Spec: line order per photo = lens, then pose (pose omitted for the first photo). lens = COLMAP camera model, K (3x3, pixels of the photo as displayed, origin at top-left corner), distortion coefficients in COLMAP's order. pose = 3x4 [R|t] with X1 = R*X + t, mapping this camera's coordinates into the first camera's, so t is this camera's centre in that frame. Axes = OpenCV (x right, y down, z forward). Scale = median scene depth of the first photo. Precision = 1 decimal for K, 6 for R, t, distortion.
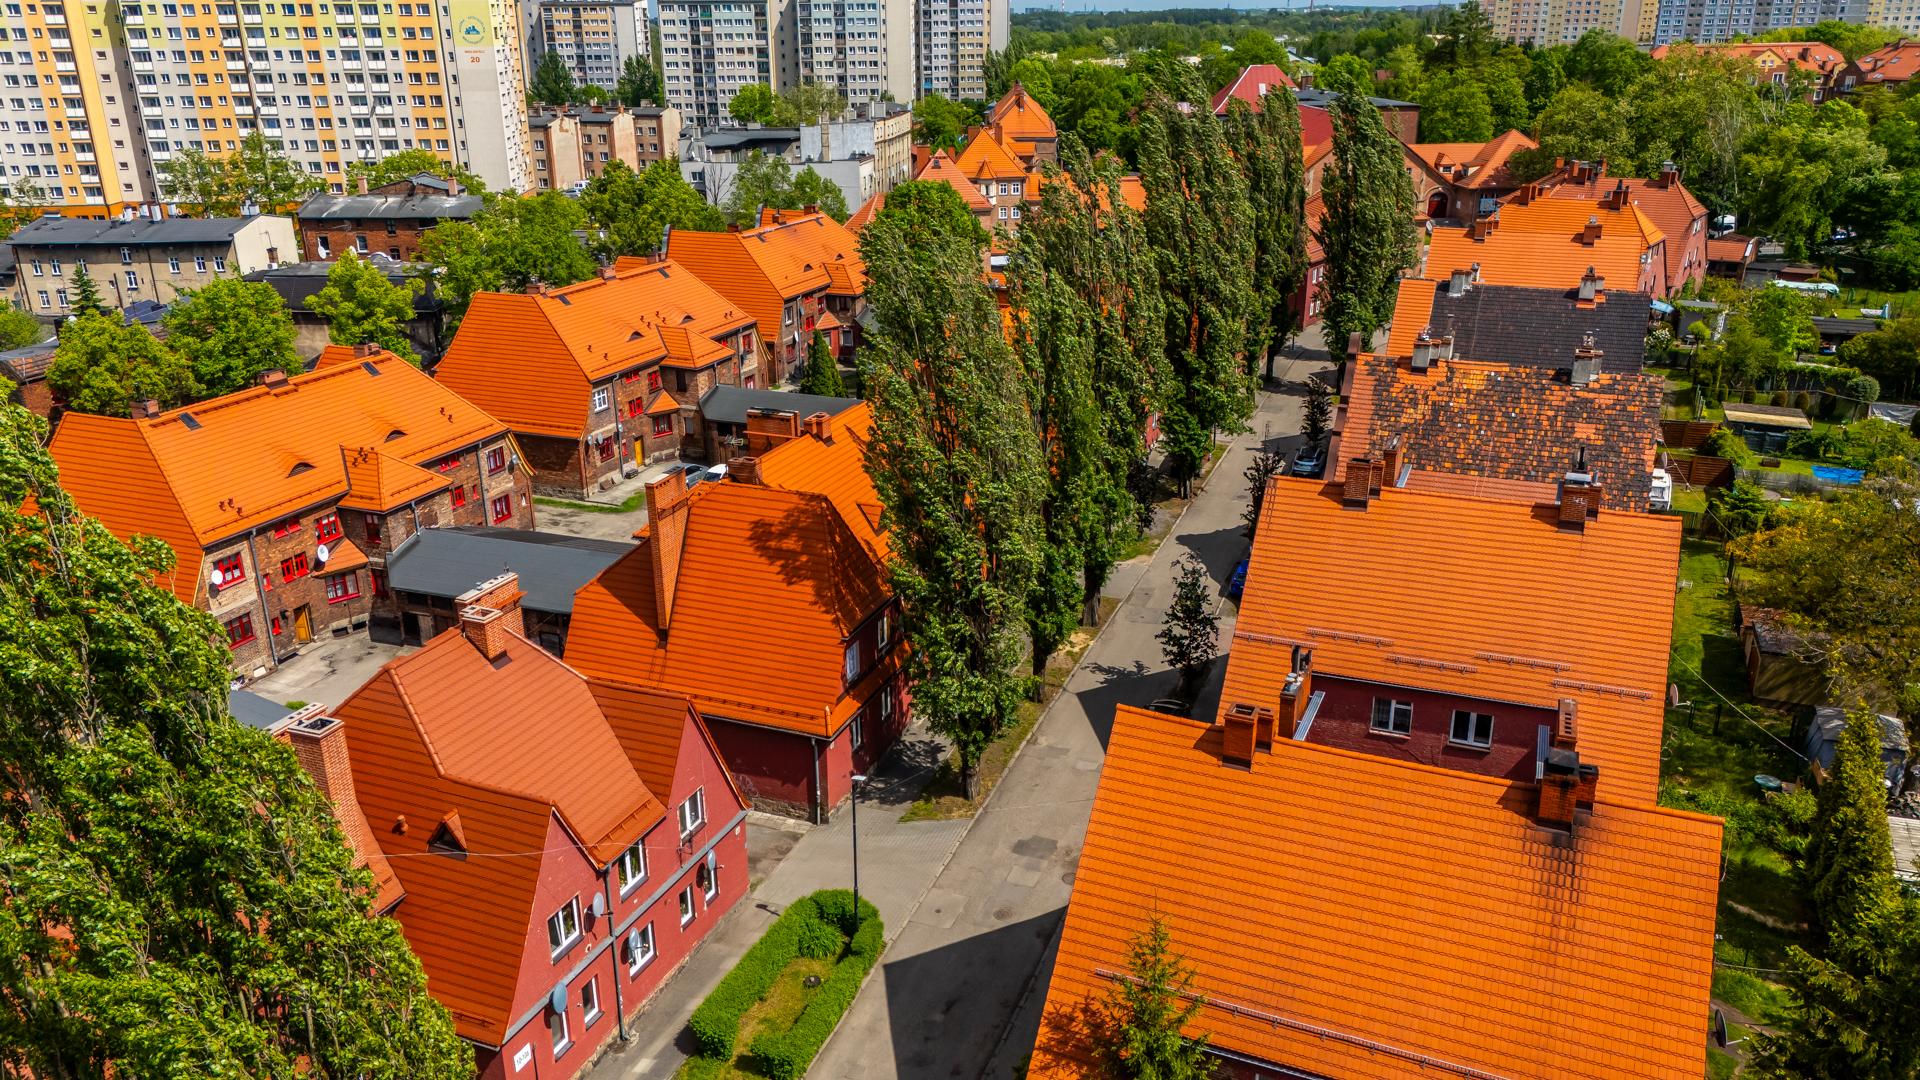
lens RADIAL K [[1409.0, 0, 960.0], [0, 1409.0, 540.0], [0, 0, 1]] dist [0.071102, -0.063457]
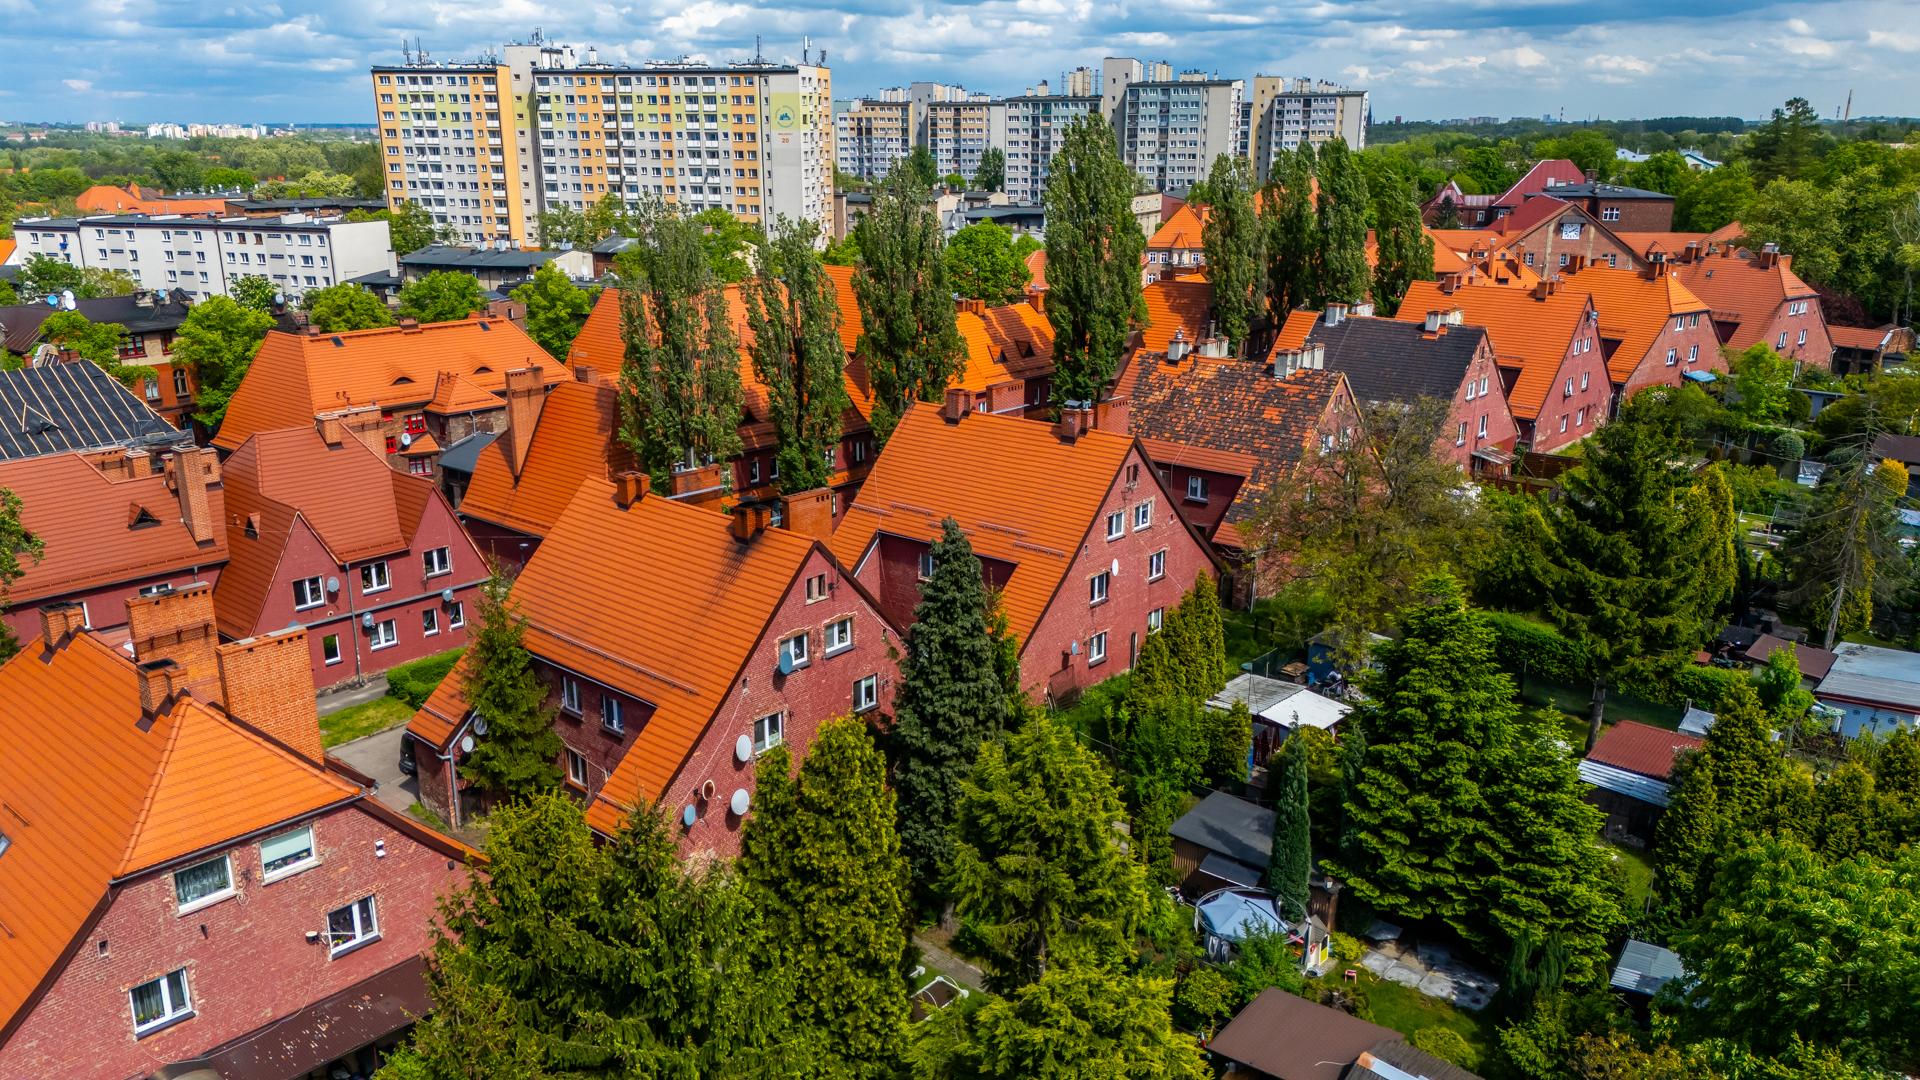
lens RADIAL K [[1409.0, 0, 960.0], [0, 1409.0, 540.0], [0, 0, 1]] dist [0.071102, -0.063457]
pose [[0.949786, 0.098653, -0.296940, 0.191575], [-0.118835, 0.991621, -0.050654, 0.042573], [0.289455, 0.083397, 0.953552, -0.075188]]
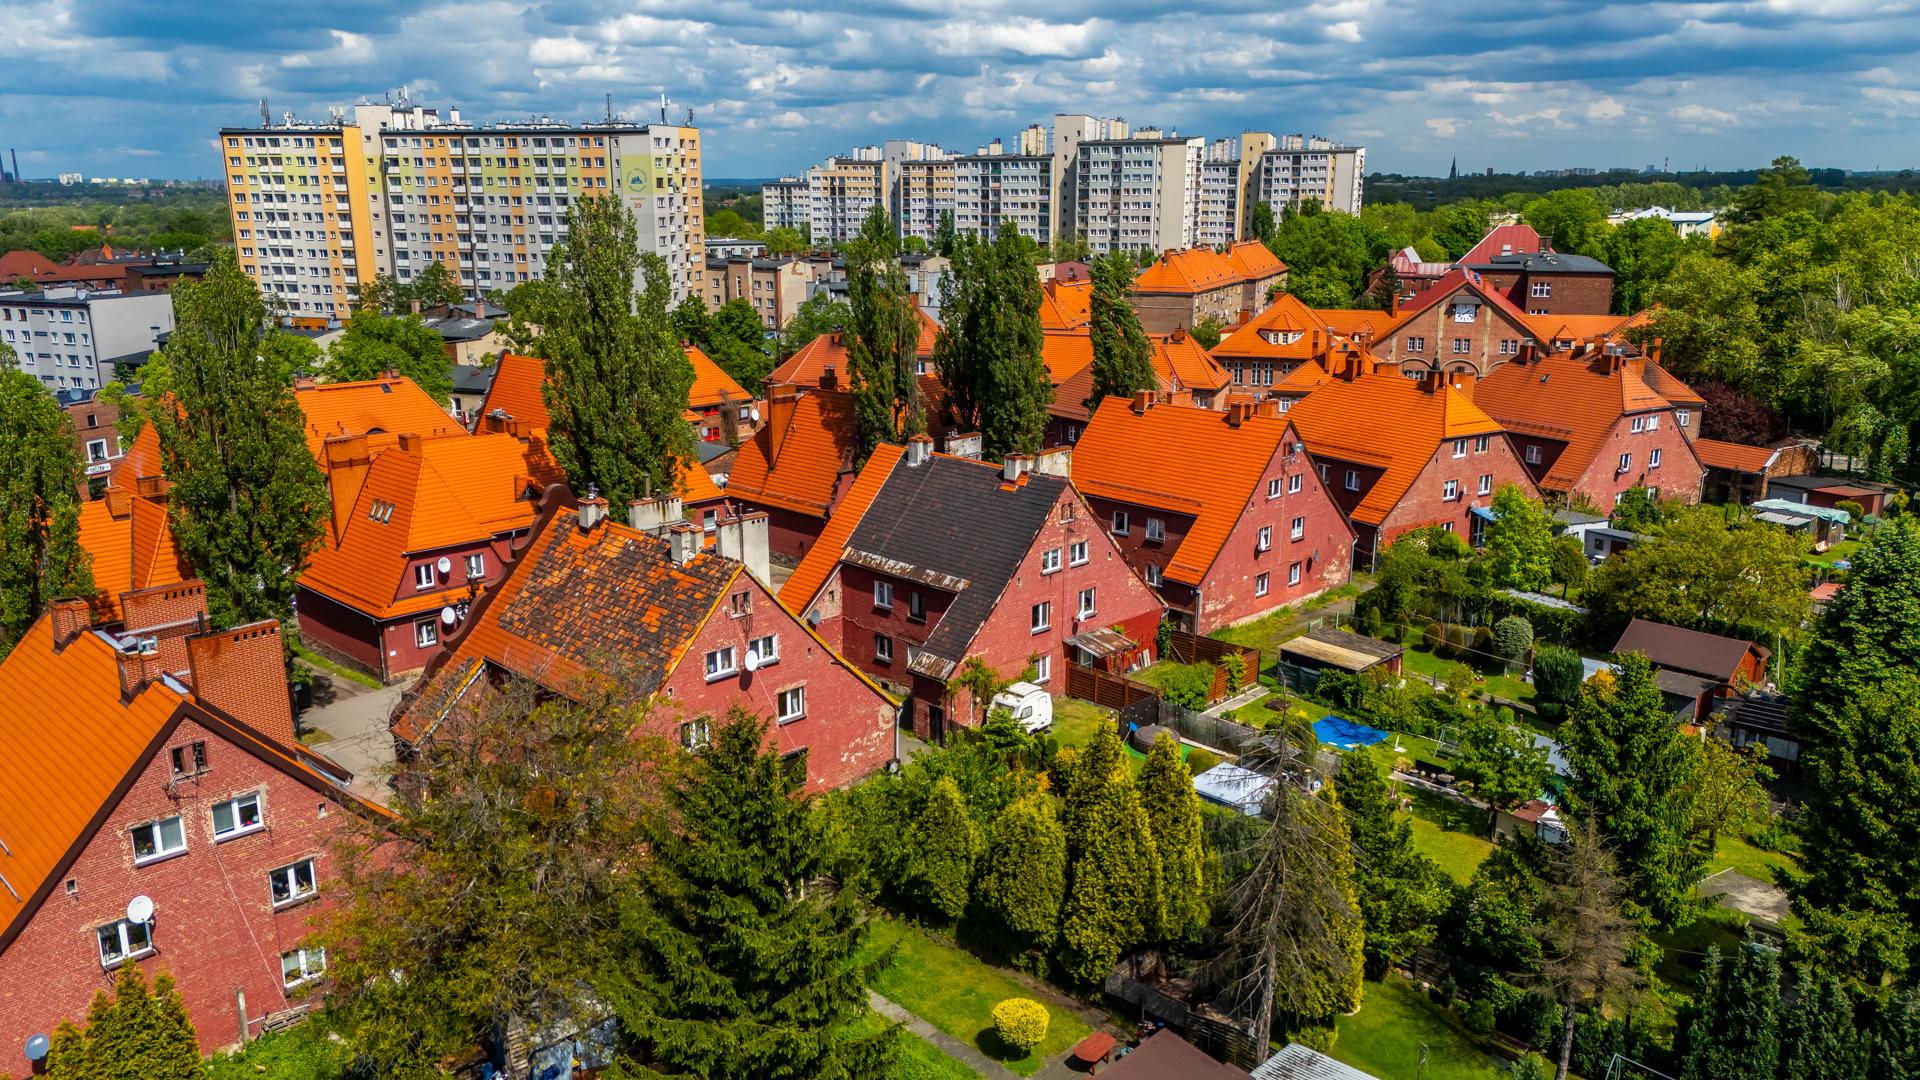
lens RADIAL K [[1409.0, 0, 960.0], [0, 1409.0, 540.0], [0, 0, 1]] dist [0.071102, -0.063457]
pose [[0.928462, 0.099977, -0.357718, 0.315809], [-0.136232, 0.987636, -0.077562, -0.027753], [0.345541, 0.120747, 0.930603, 0.089100]]
